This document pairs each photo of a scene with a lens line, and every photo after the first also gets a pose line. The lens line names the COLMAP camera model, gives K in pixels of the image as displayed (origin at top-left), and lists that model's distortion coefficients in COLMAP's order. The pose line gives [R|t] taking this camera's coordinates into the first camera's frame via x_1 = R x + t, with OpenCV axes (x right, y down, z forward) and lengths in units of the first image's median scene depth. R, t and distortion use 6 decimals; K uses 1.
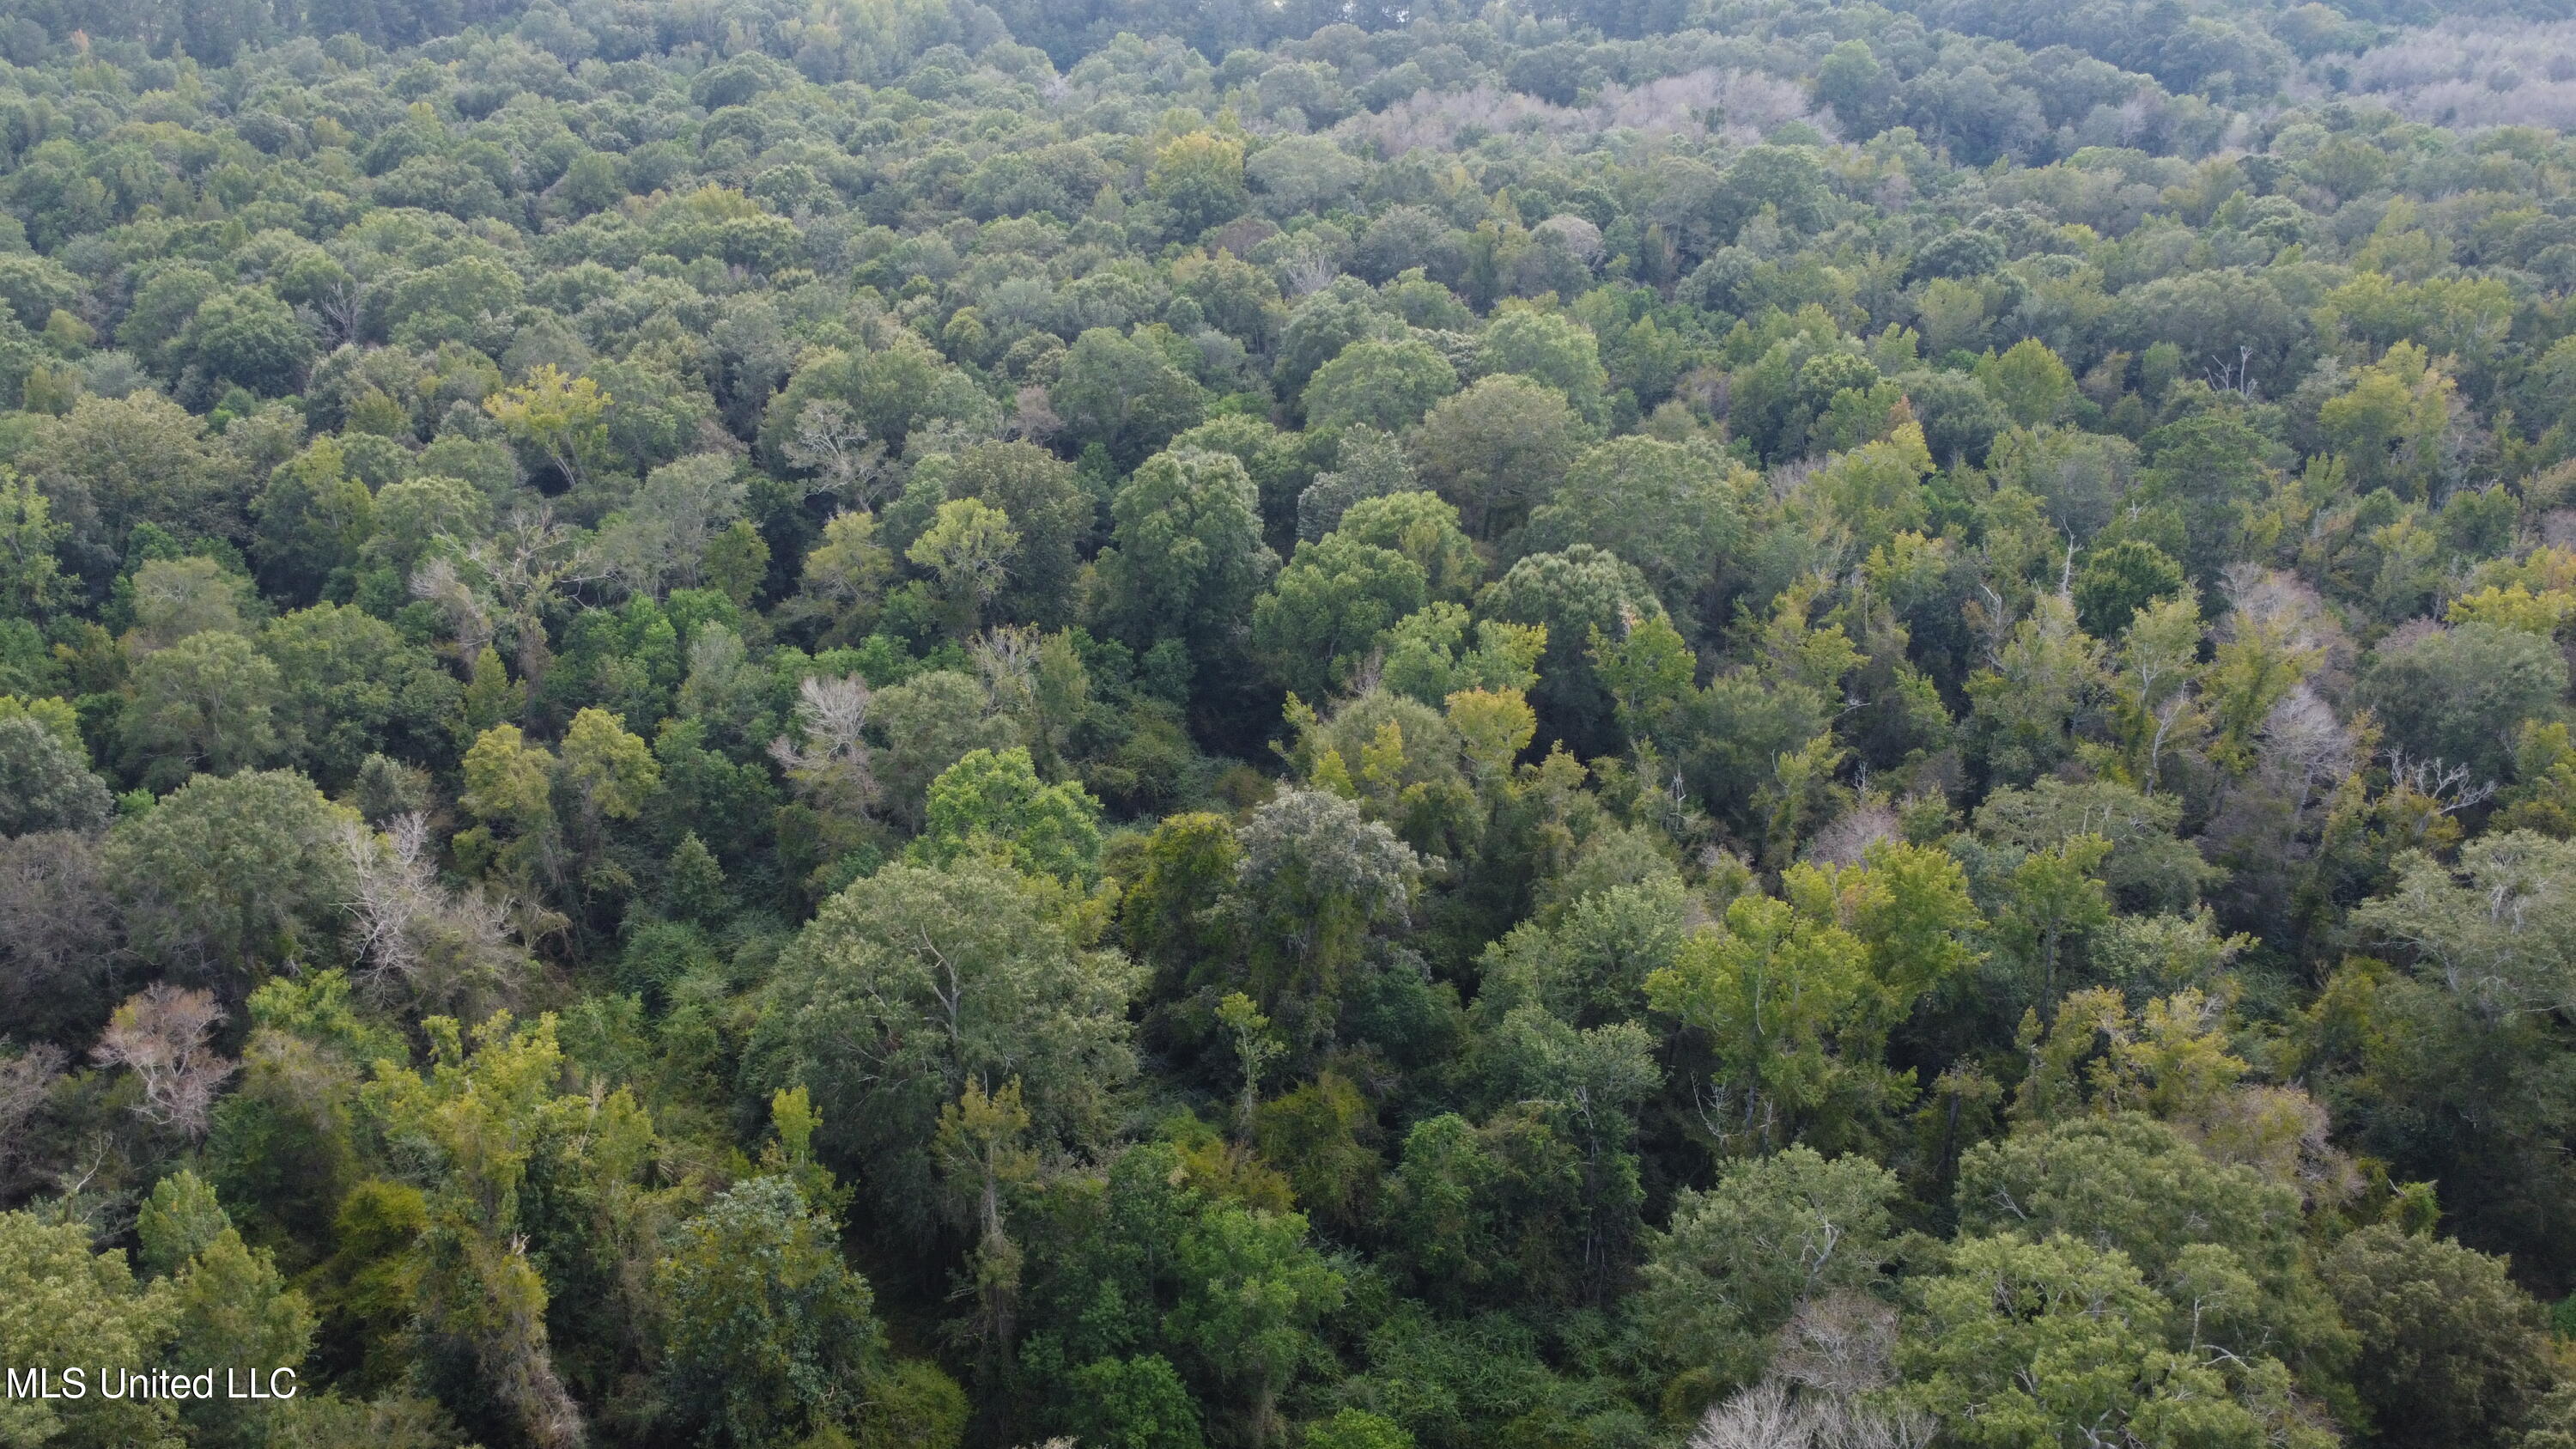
lens RADIAL K [[1921.4, 0, 1283.5], [0, 1921.4, 705.3], [0, 0, 1]] dist [0.003288, -0.006614]
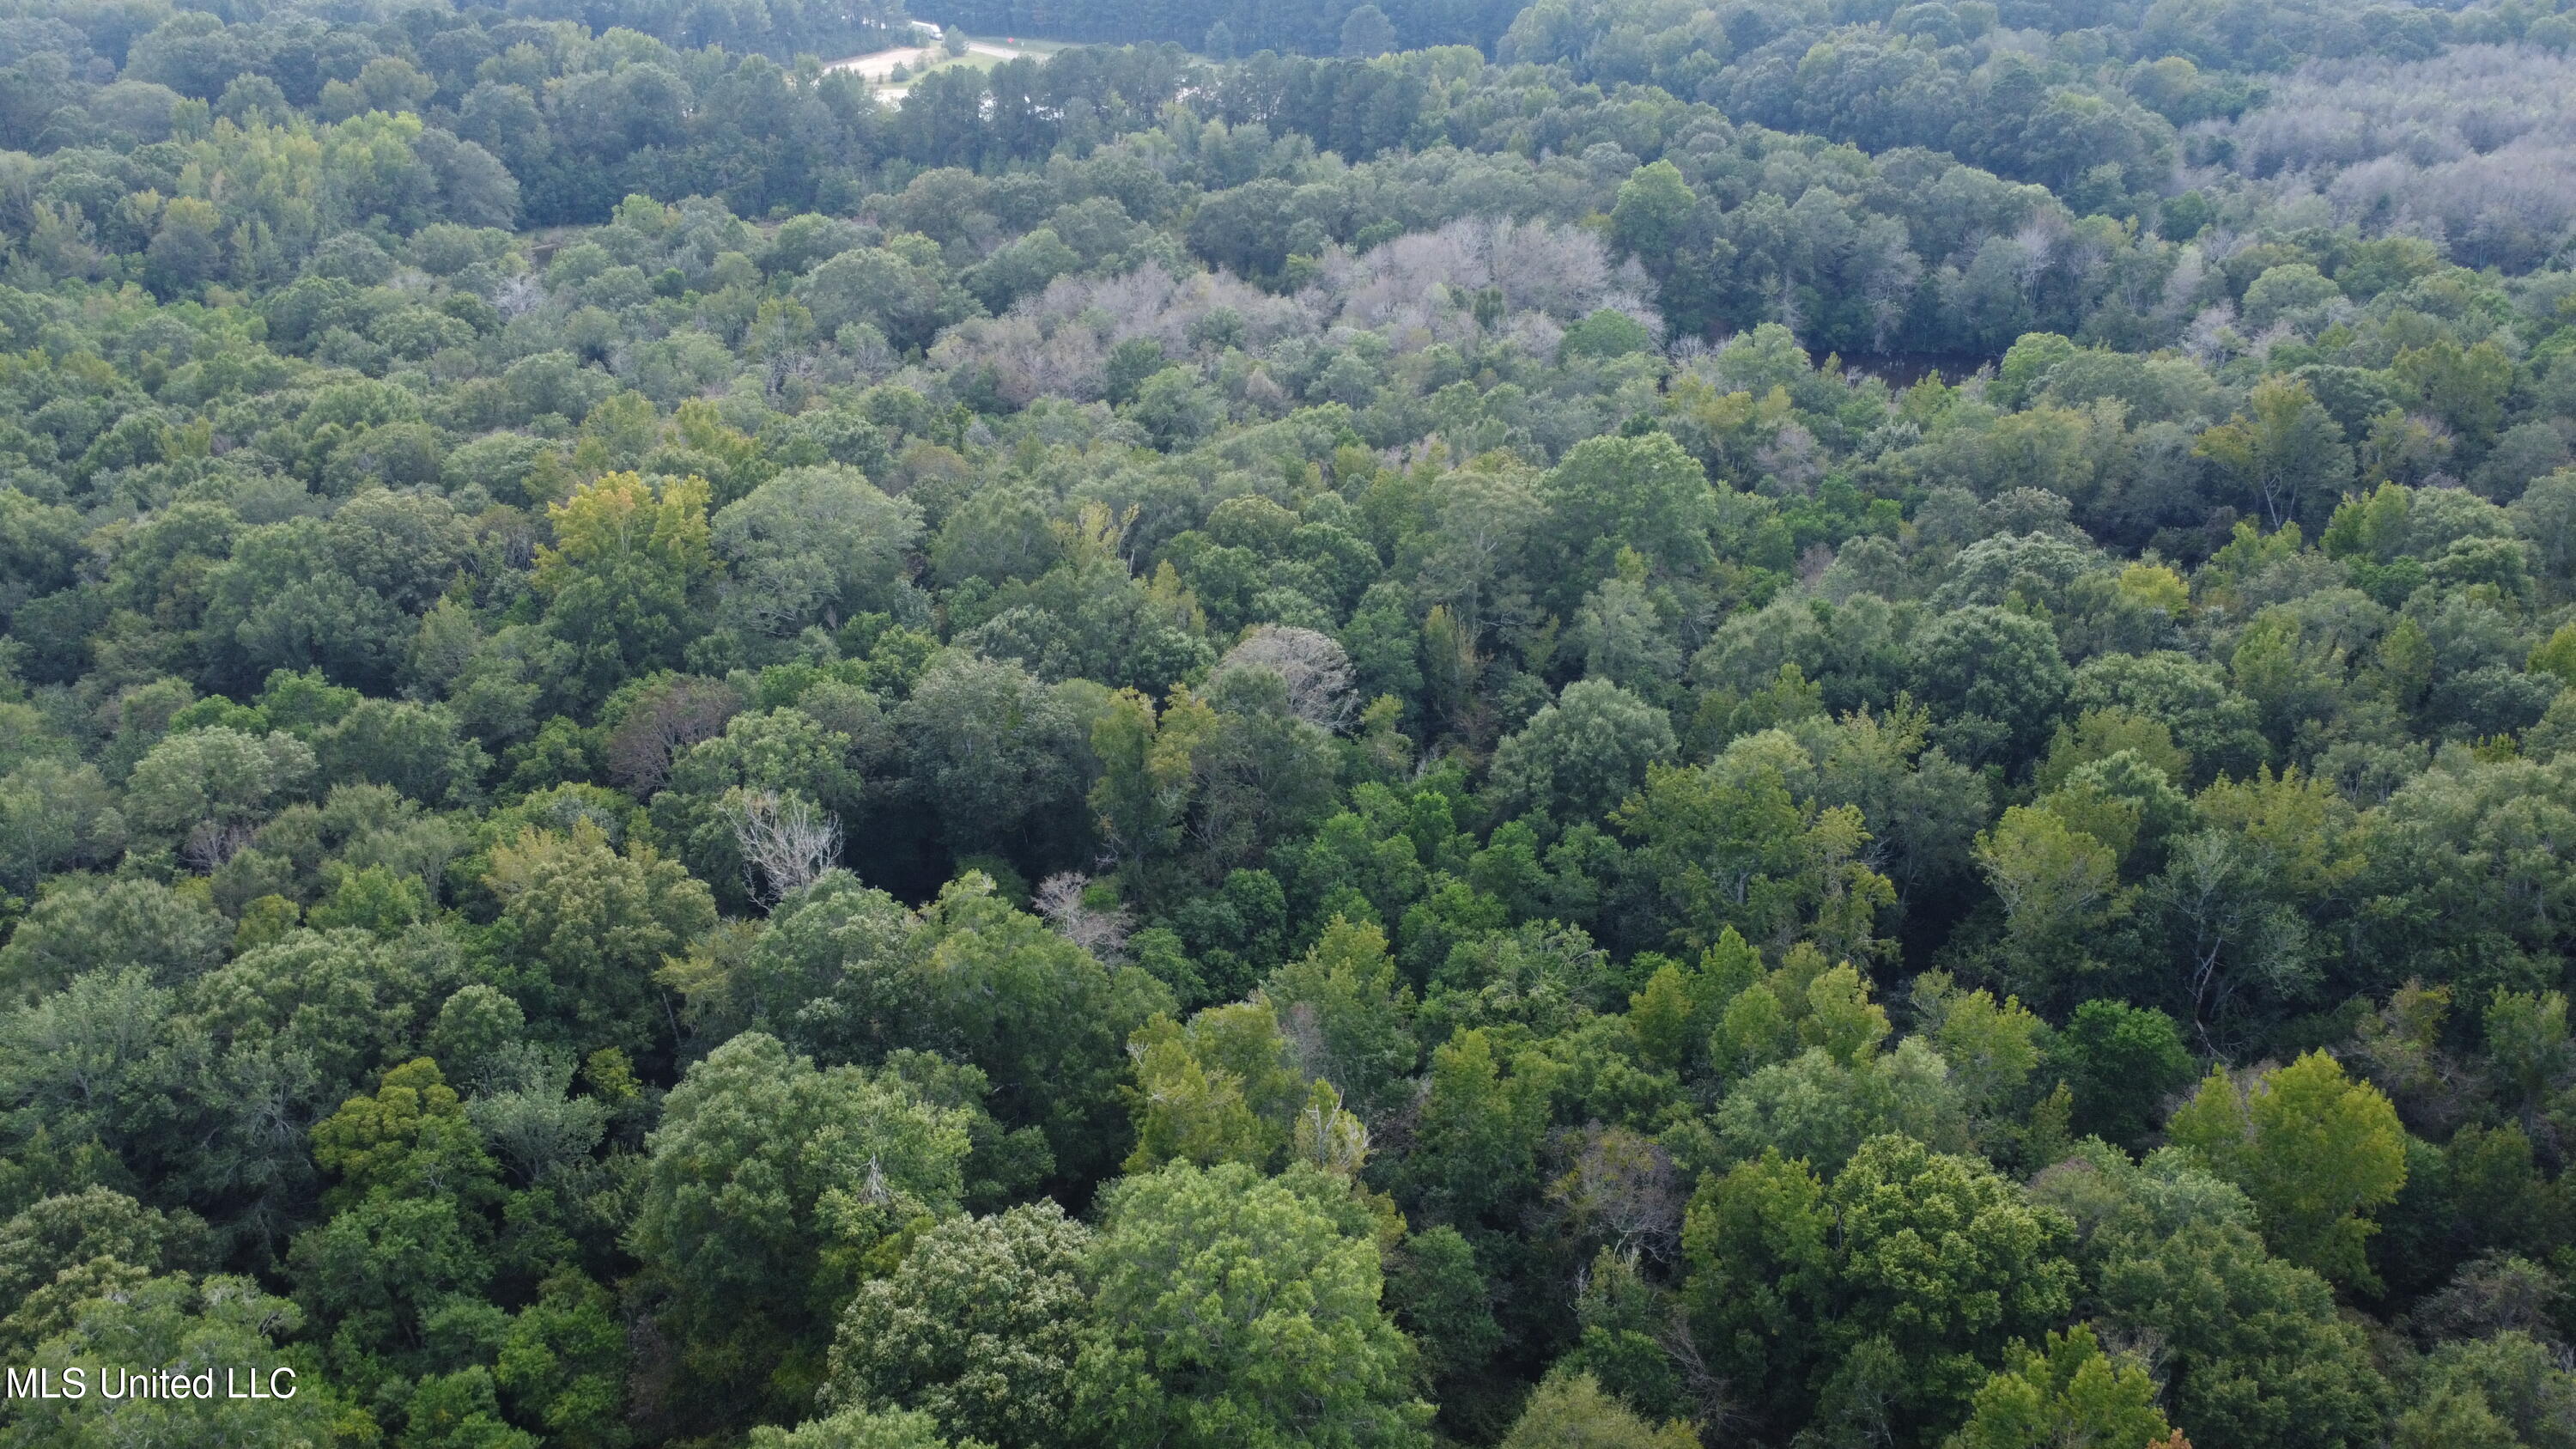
lens RADIAL K [[1921.4, 0, 1287.7], [0, 1921.4, 718.4], [0, 0, 1]] dist [0.003288, -0.006614]
pose [[0.988807, -0.085458, 0.122302, 0.083027], [0.085832, 0.996307, 0.002218, -0.239474], [-0.122040, 0.008304, 0.992490, 0.476121]]
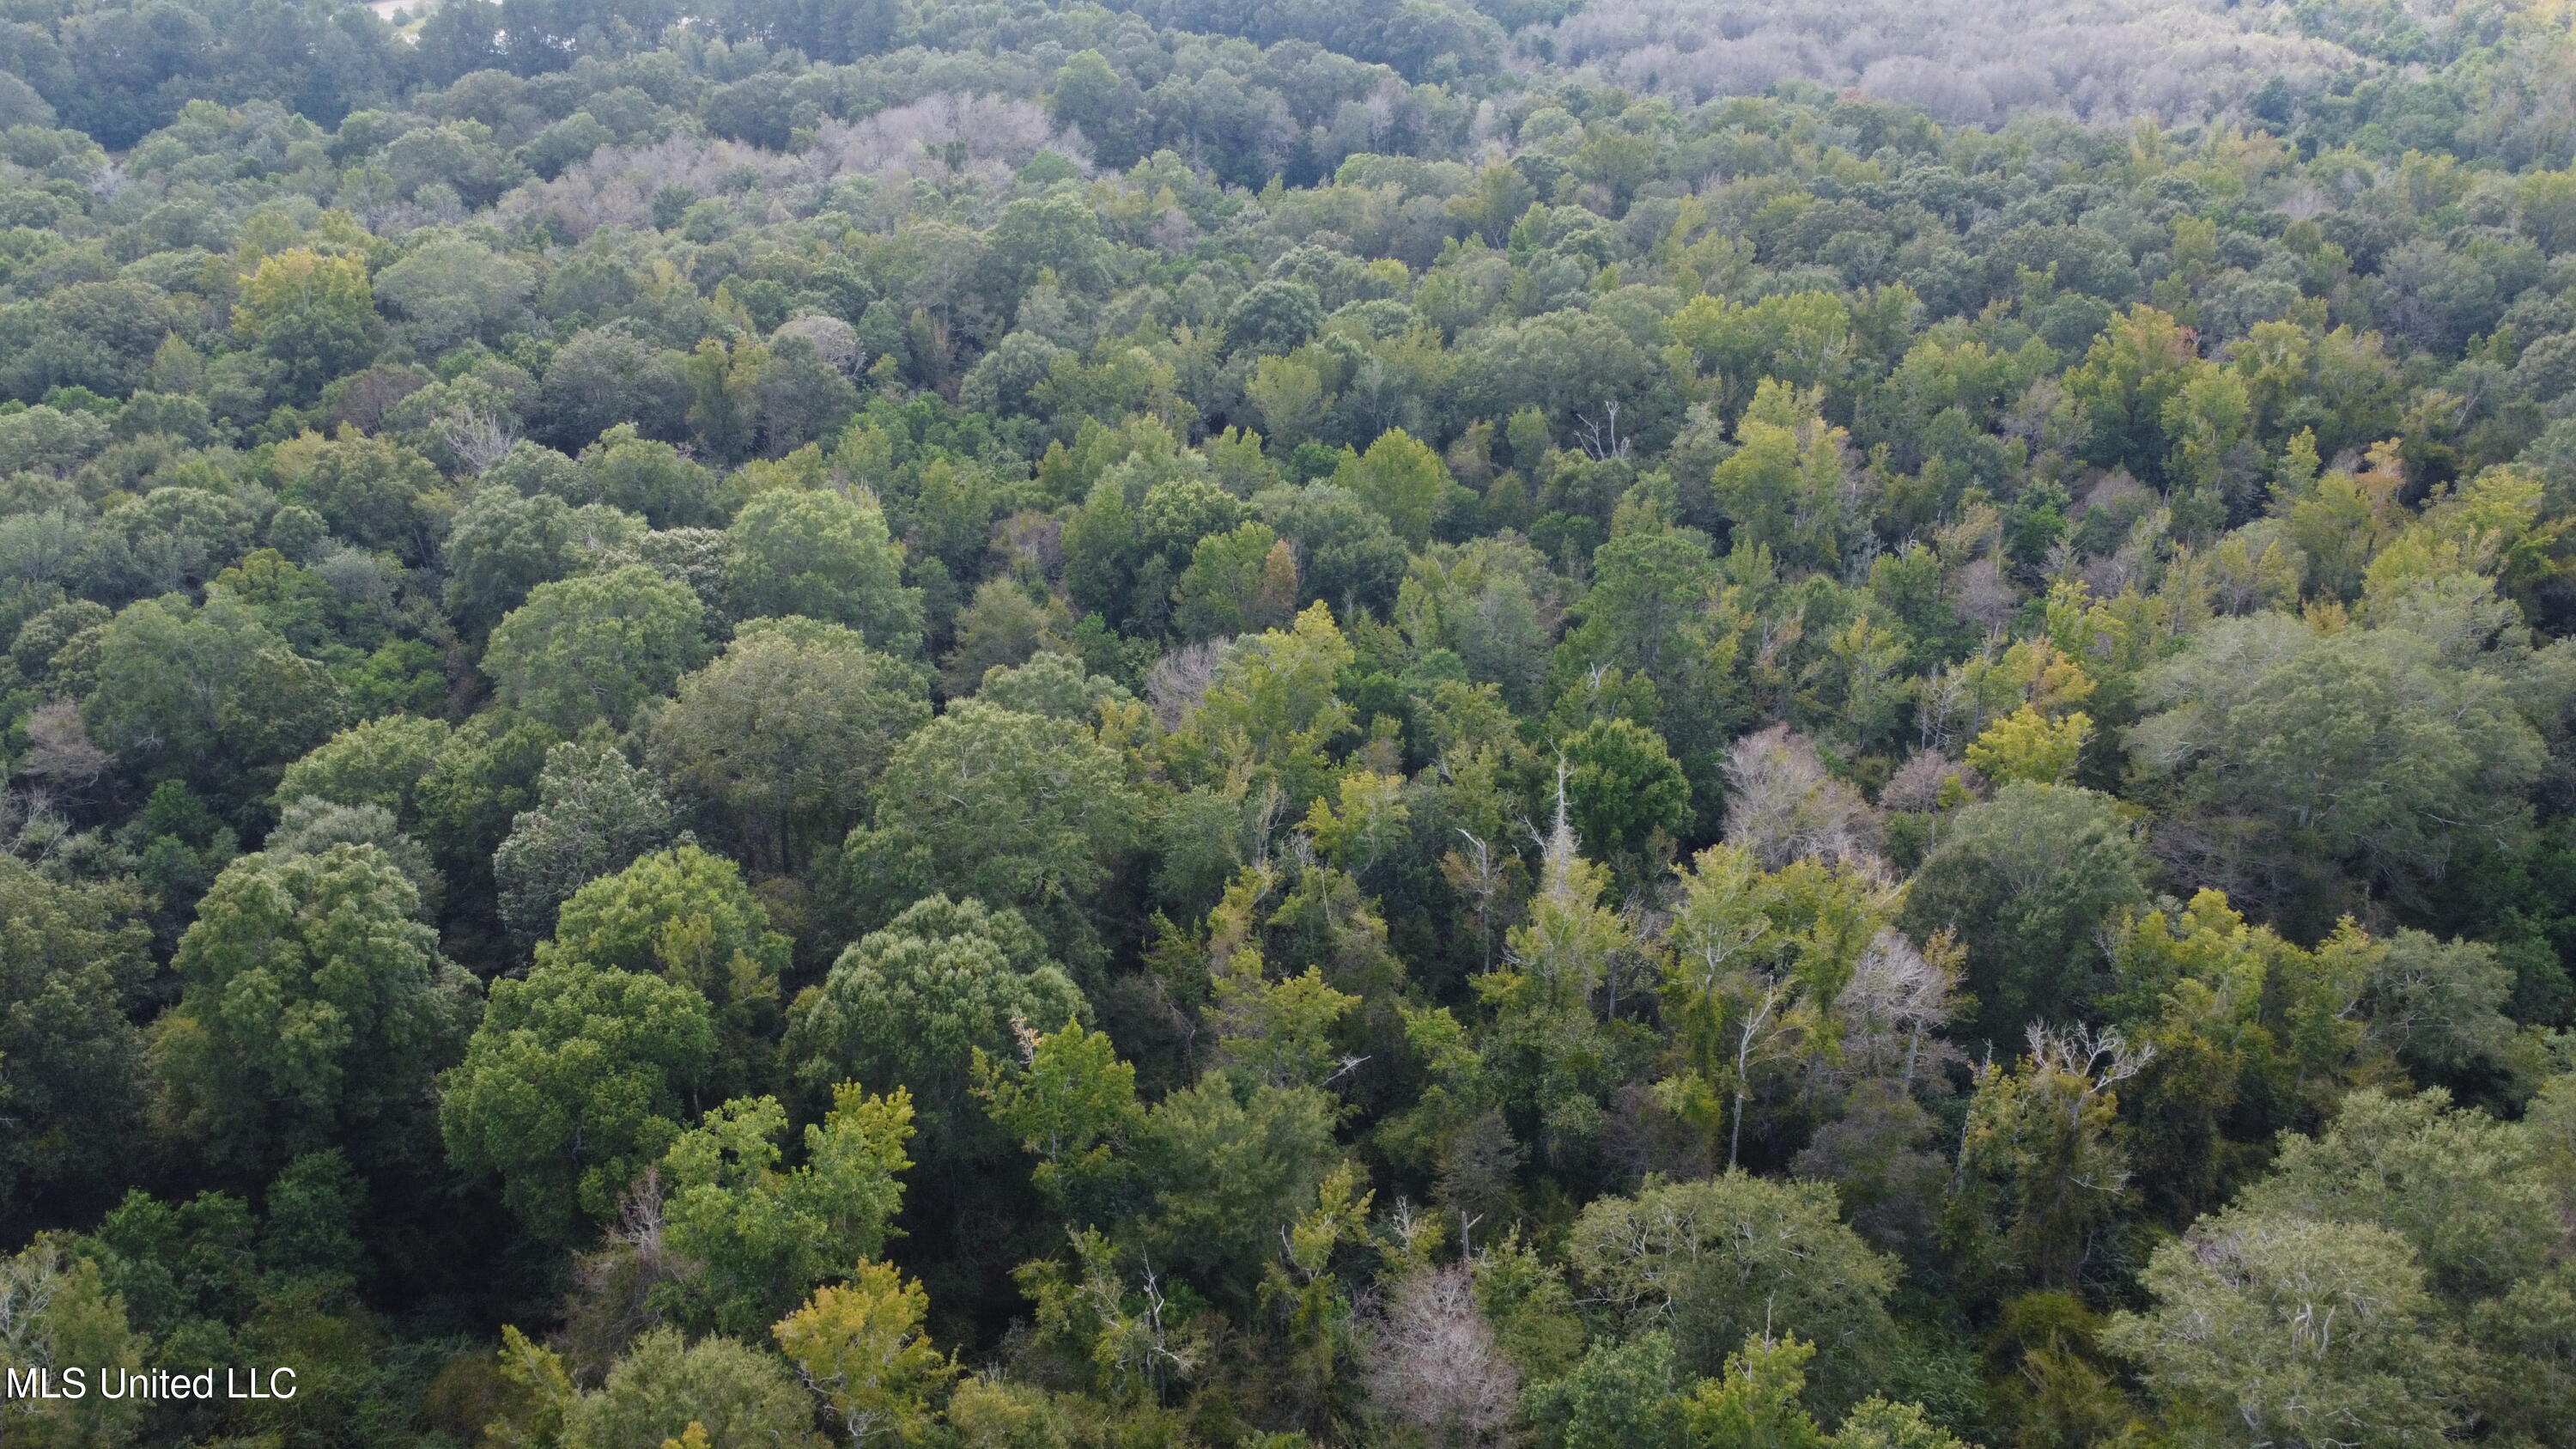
lens RADIAL K [[1921.4, 0, 1284.4], [0, 1921.4, 712.5], [0, 0, 1]] dist [0.003288, -0.006614]
pose [[0.924143, -0.182680, 0.335541, 0.032051], [0.179253, 0.982930, 0.041445, -0.092161], [-0.337384, 0.021846, 0.941113, 0.185343]]
